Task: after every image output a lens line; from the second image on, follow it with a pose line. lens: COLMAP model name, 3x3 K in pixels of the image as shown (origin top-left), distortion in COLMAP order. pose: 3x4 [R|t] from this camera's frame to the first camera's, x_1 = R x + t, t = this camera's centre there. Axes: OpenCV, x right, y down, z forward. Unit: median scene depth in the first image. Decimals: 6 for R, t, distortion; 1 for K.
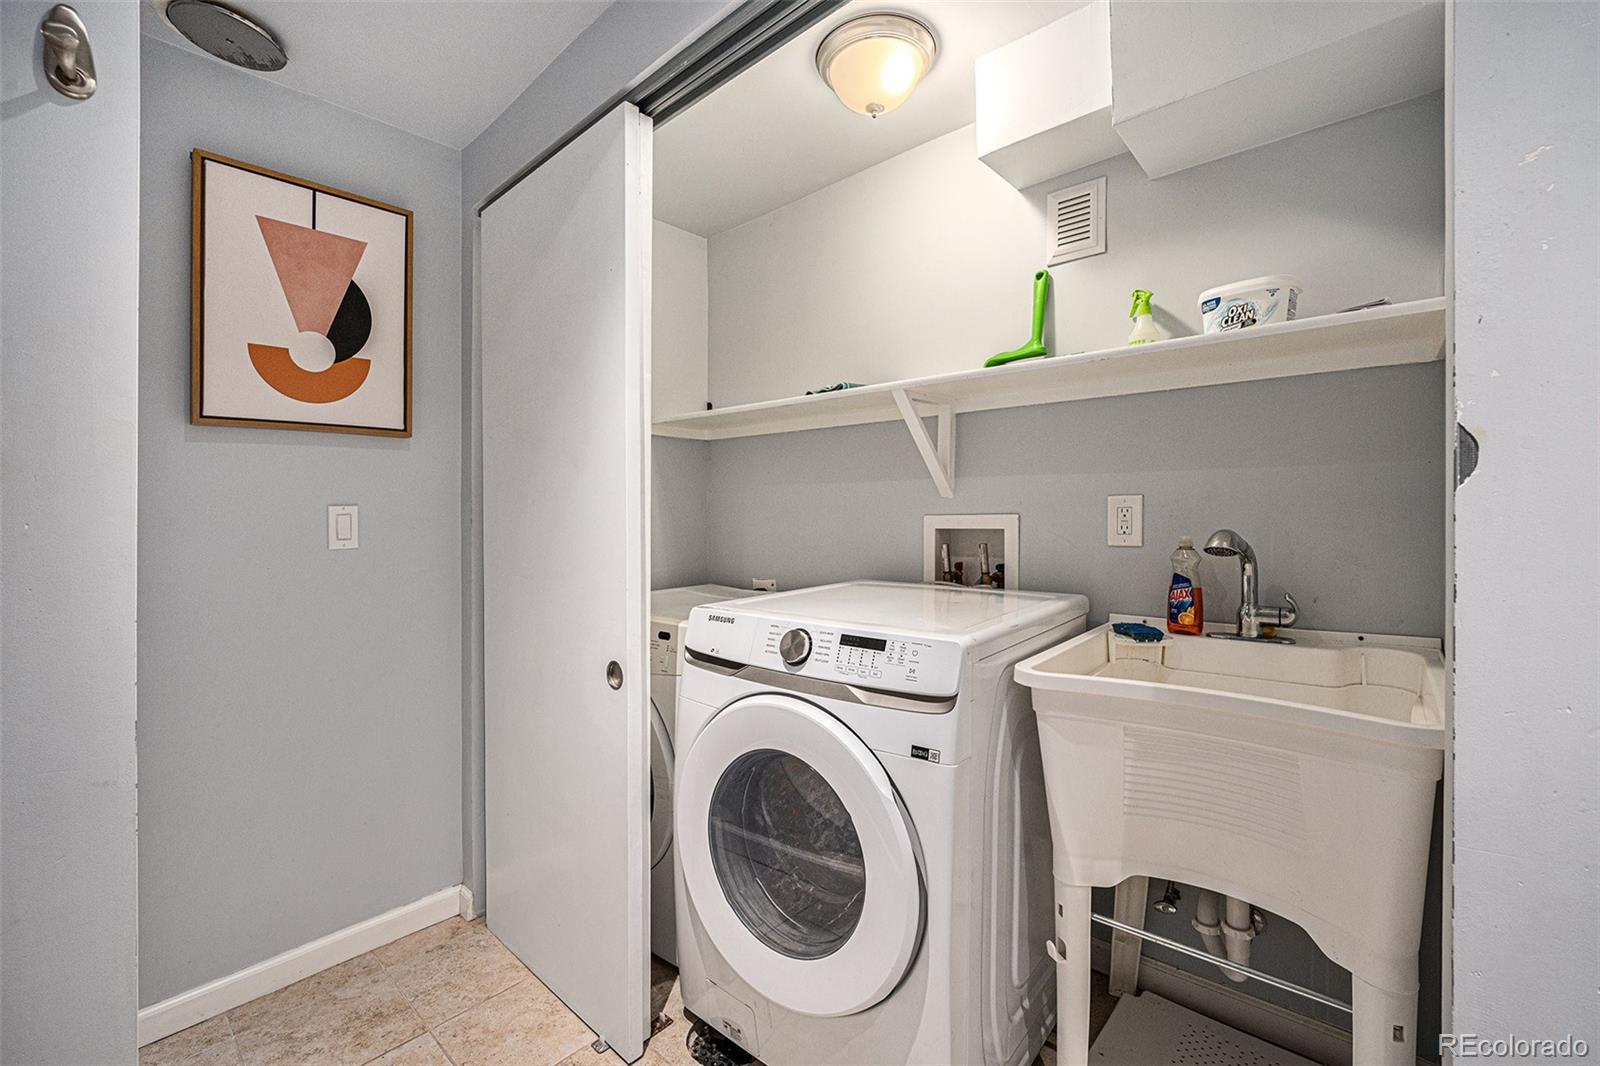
lens RADIAL K [[666.2, 0, 792.6], [0, 666.2, 532.0], [0, 0, 1]] dist [-0.015836, 0.002637]
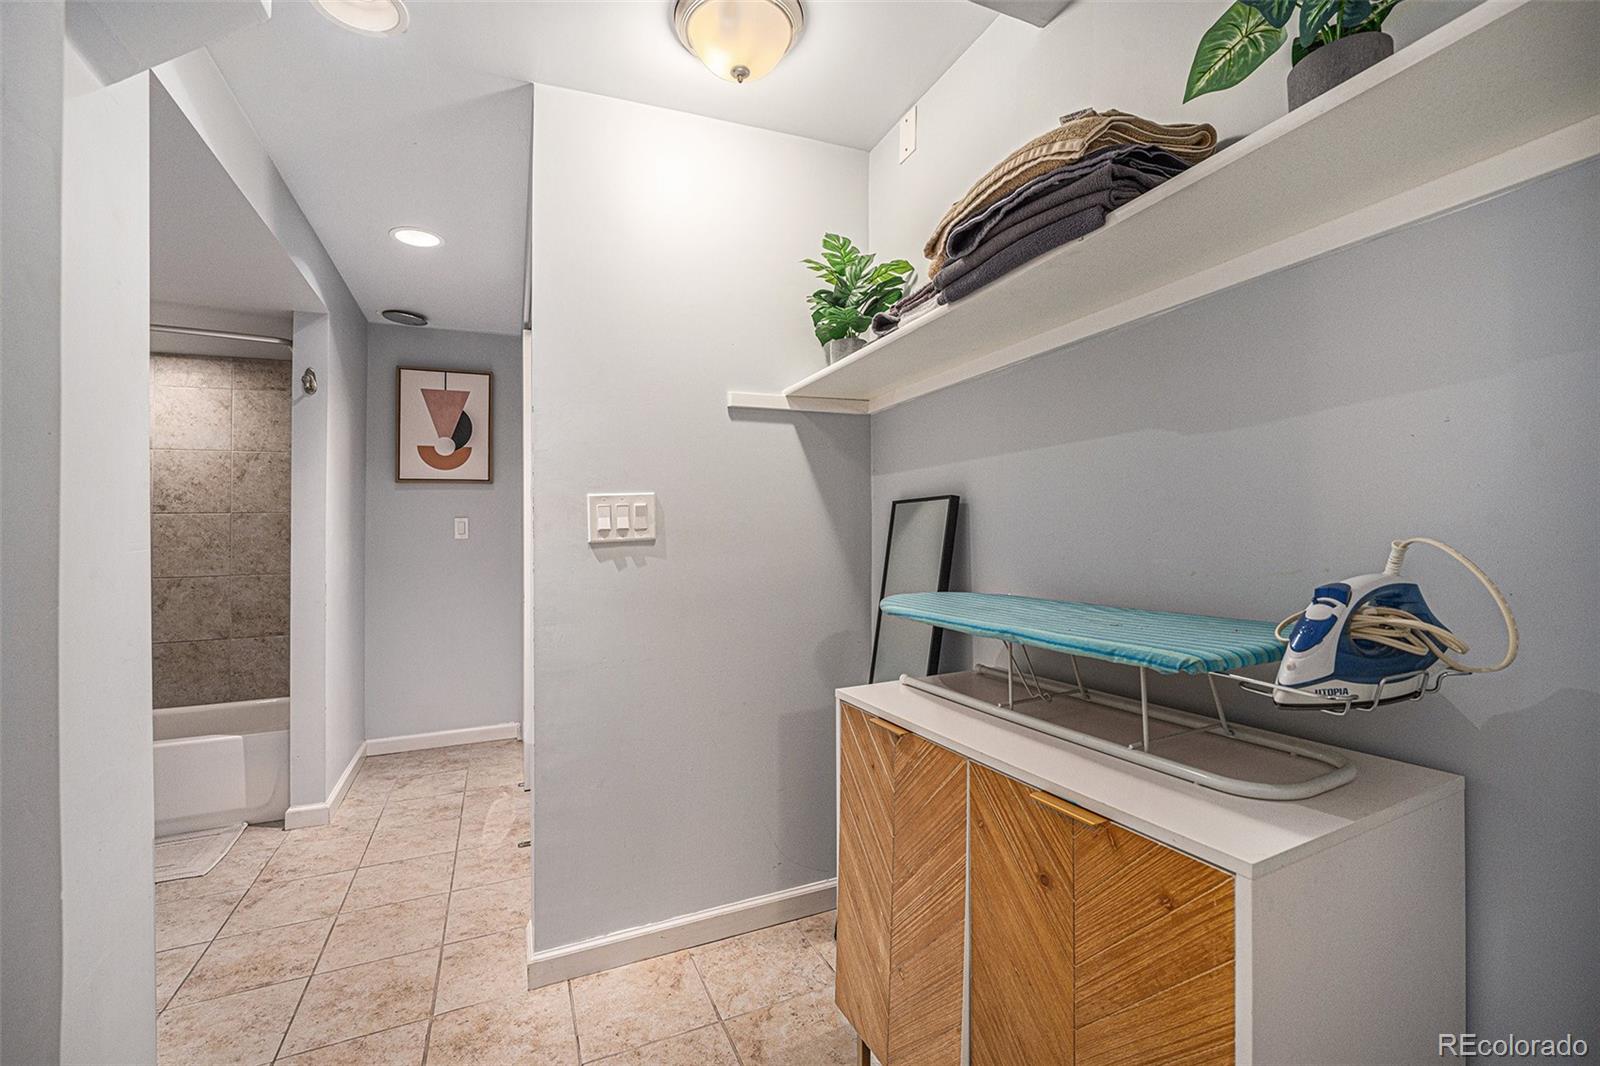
lens RADIAL K [[666.2, 0, 809.1], [0, 666.2, 526.7], [0, 0, 1]] dist [-0.015836, 0.002637]
pose [[0.924704, -0.007532, -0.380612, 1.178637], [-0.007589, 0.999241, -0.038214, 0.061844], [0.380611, 0.038225, 0.923945, -0.527599]]
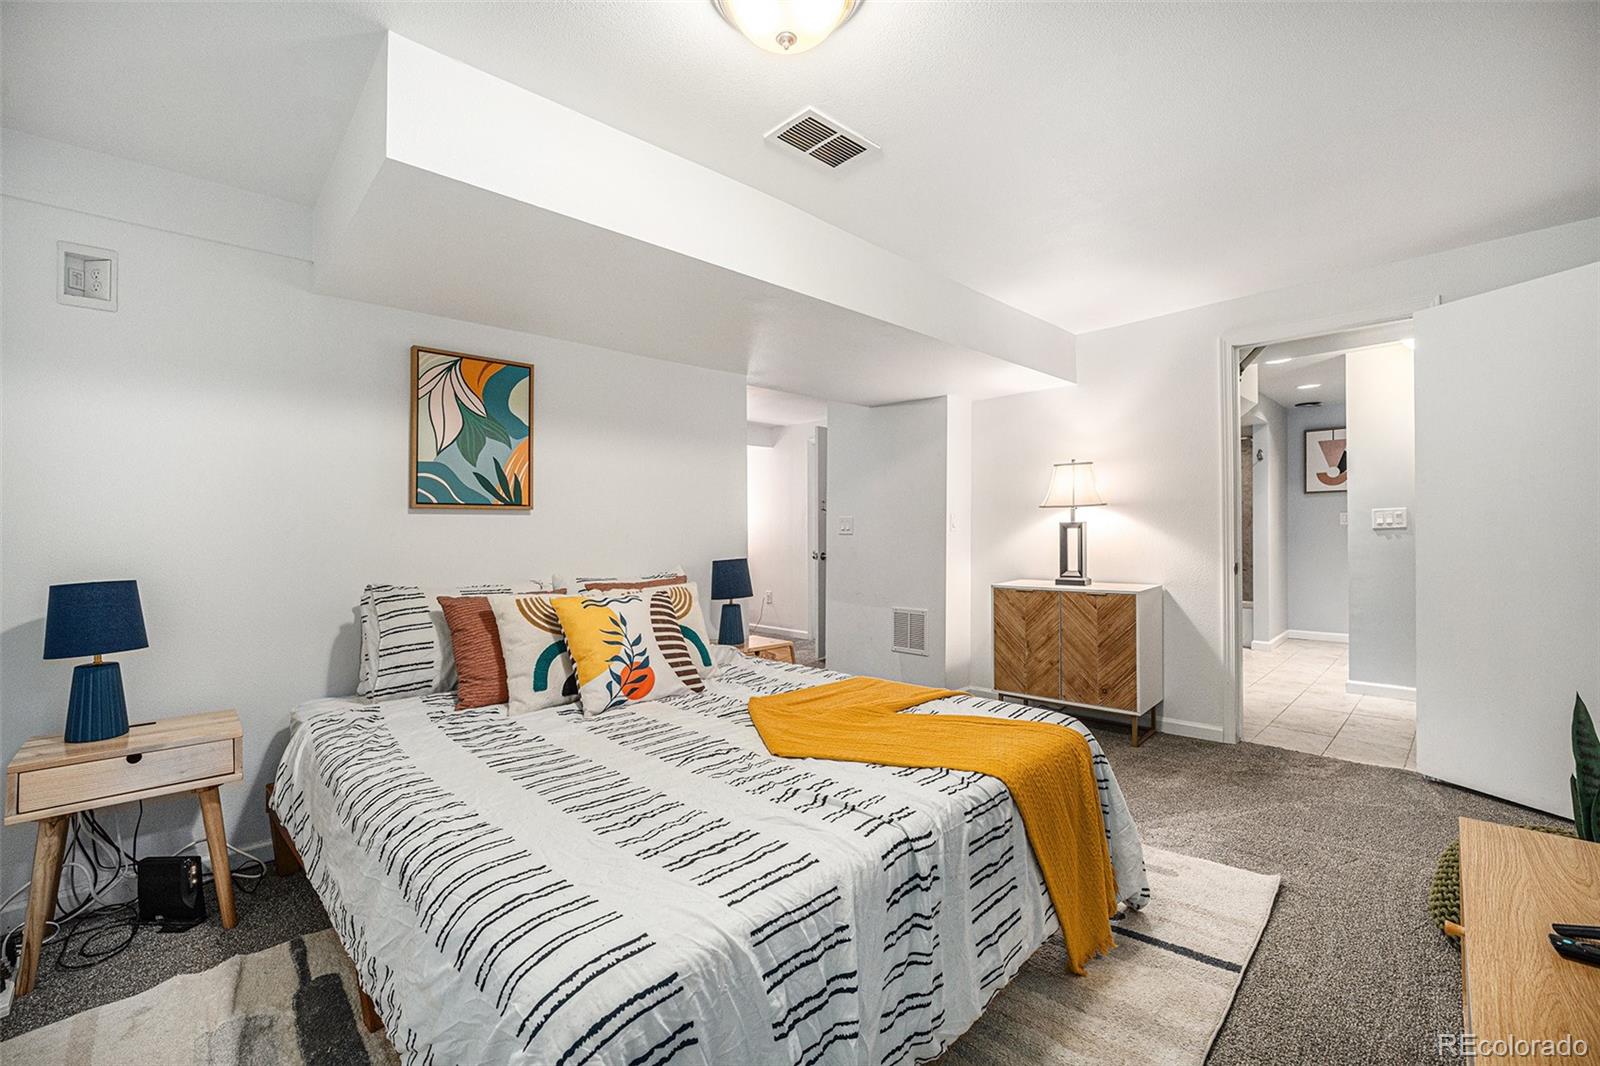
lens RADIAL K [[666.2, 0, 795.3], [0, 666.2, 533.5], [0, 0, 1]] dist [-0.015836, 0.002637]
pose [[-0.057656, 0.016847, -0.998194, 3.185421], [-0.015214, 0.999727, 0.017751, 0.058228], [0.998221, 0.016210, -0.057384, -1.827401]]
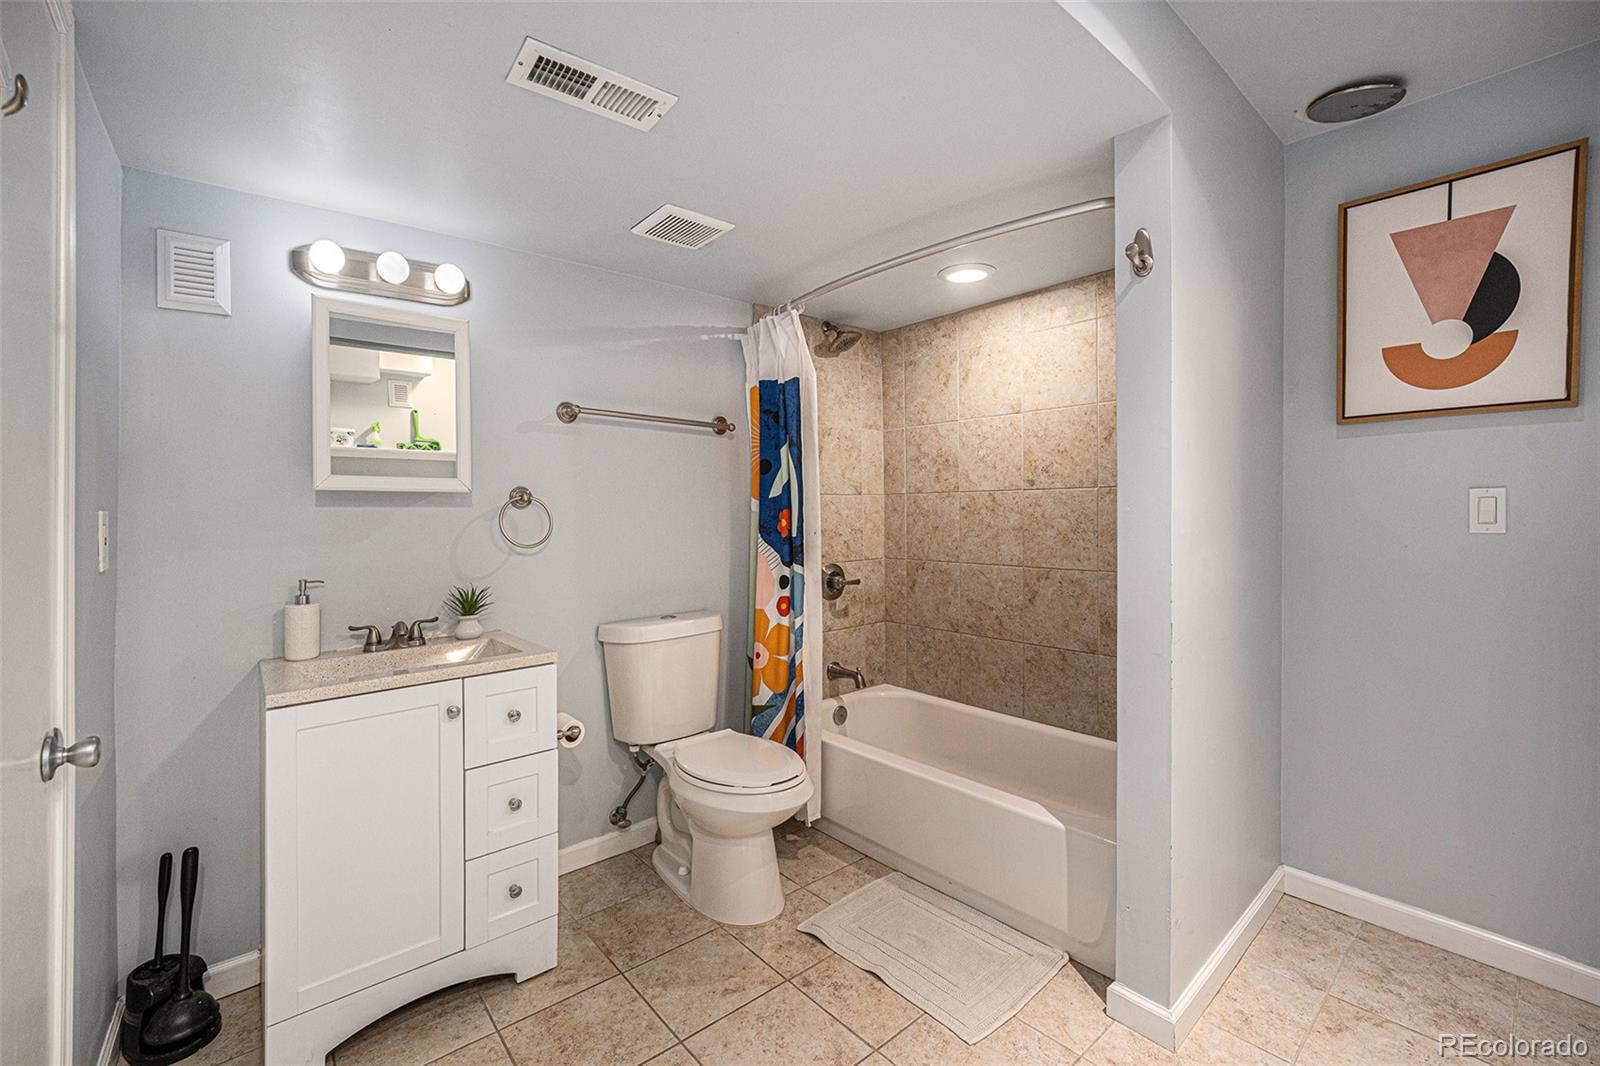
lens RADIAL K [[666.2, 0, 804.8], [0, 666.2, 503.9], [0, 0, 1]] dist [-0.015836, 0.002637]
pose [[-0.107649, 0.014085, -0.994089, 0.400310], [-0.021066, 0.999643, 0.016445, -0.011348], [0.993966, 0.022712, -0.107314, 0.117512]]
